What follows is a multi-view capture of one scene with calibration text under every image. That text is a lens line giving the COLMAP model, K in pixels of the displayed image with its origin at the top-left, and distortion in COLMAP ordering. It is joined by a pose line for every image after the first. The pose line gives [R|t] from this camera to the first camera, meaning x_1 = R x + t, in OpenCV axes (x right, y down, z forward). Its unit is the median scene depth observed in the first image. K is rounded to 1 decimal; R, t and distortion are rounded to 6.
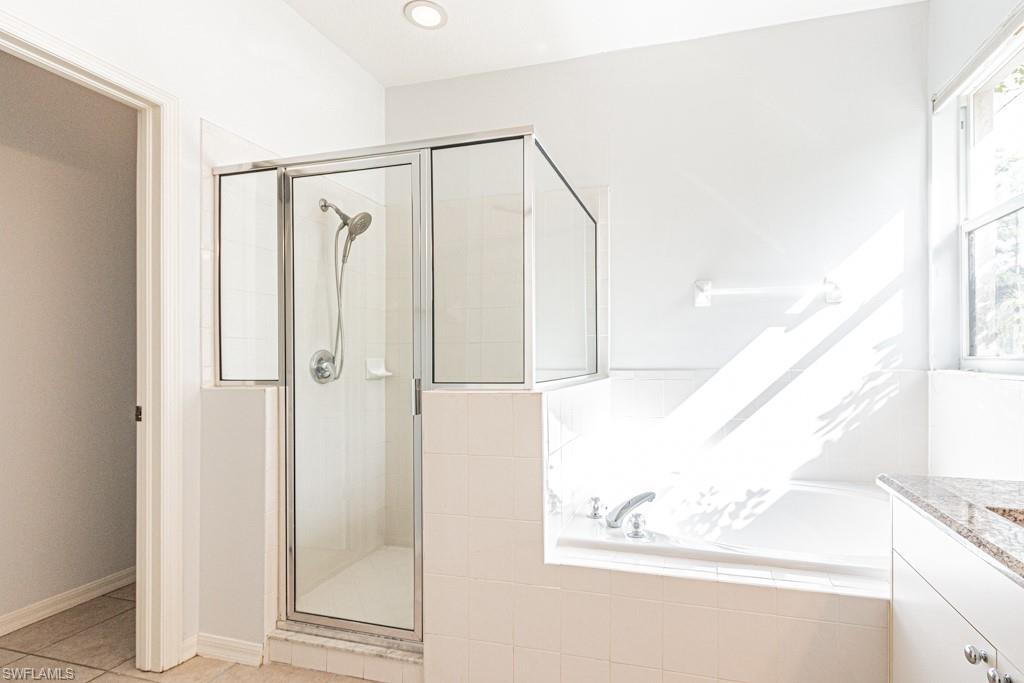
lens RADIAL K [[533.6, 0, 529.4], [0, 533.6, 350.5], [0, 0, 1]] dist [0.001248, -0.001264]
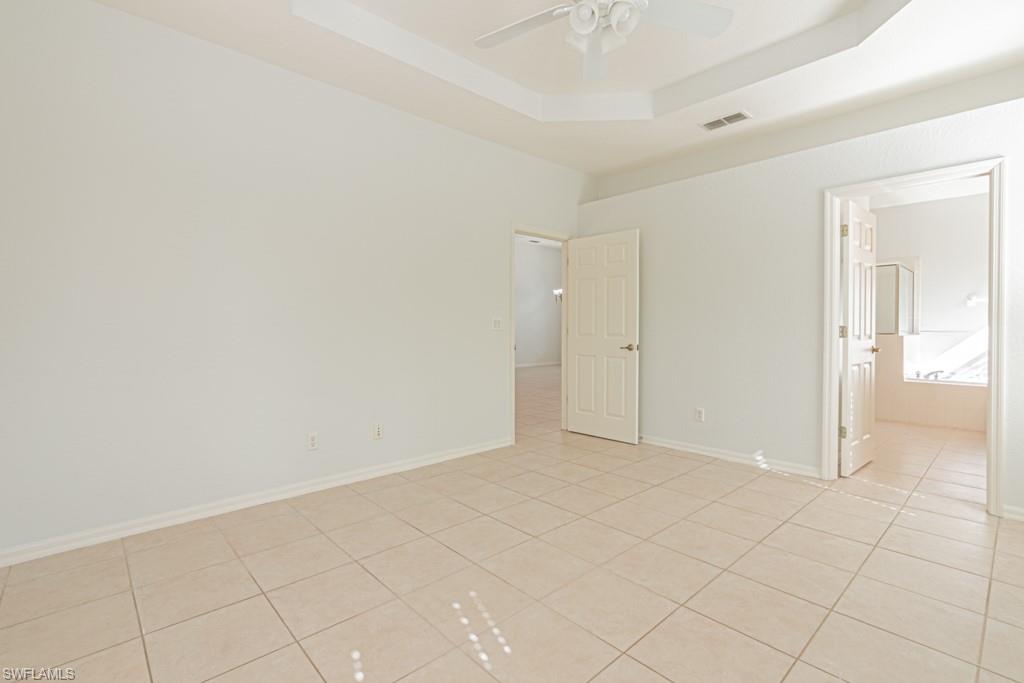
lens RADIAL K [[466.1, 0, 509.3], [0, 466.1, 333.0], [0, 0, 1]] dist [0.004396, -0.000652]
pose [[0.868034, 0.008245, -0.496437, -0.500447], [0.005621, 0.999635, 0.026431, -0.029275], [0.496473, -0.025734, 0.867671, -2.147086]]
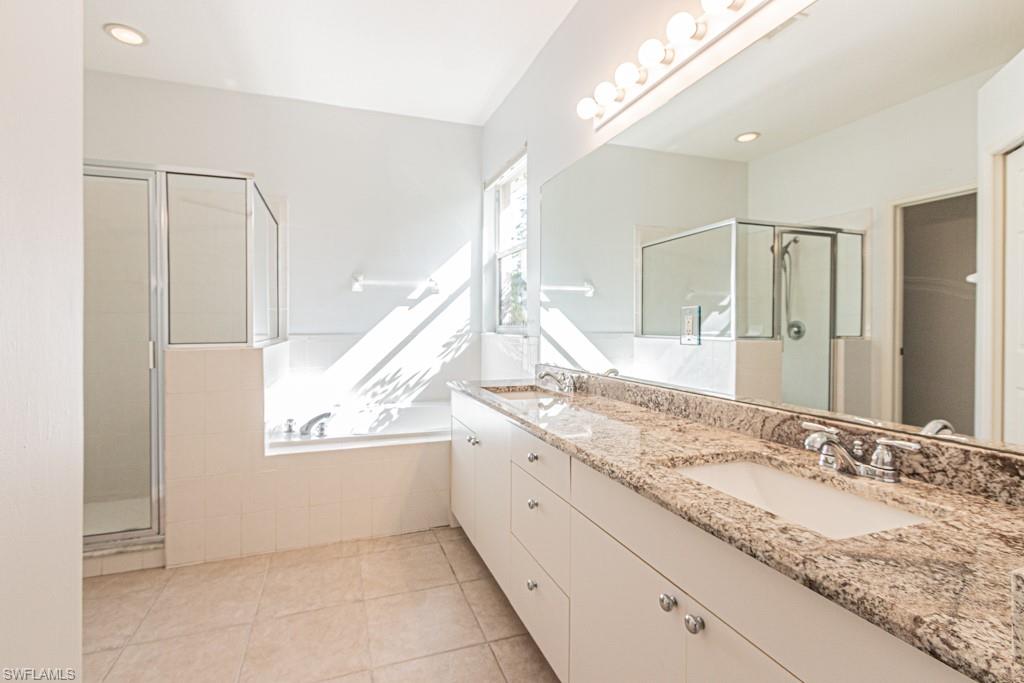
lens RADIAL K [[478.1, 0, 511.5], [0, 478.1, 333.1], [0, 0, 1]] dist [0.002192, 0.001066]
pose [[0.793847, -0.008358, 0.608060, -0.163047], [-0.009821, 0.999599, 0.026562, -0.006845], [-0.608038, -0.027058, 0.793447, -0.362560]]
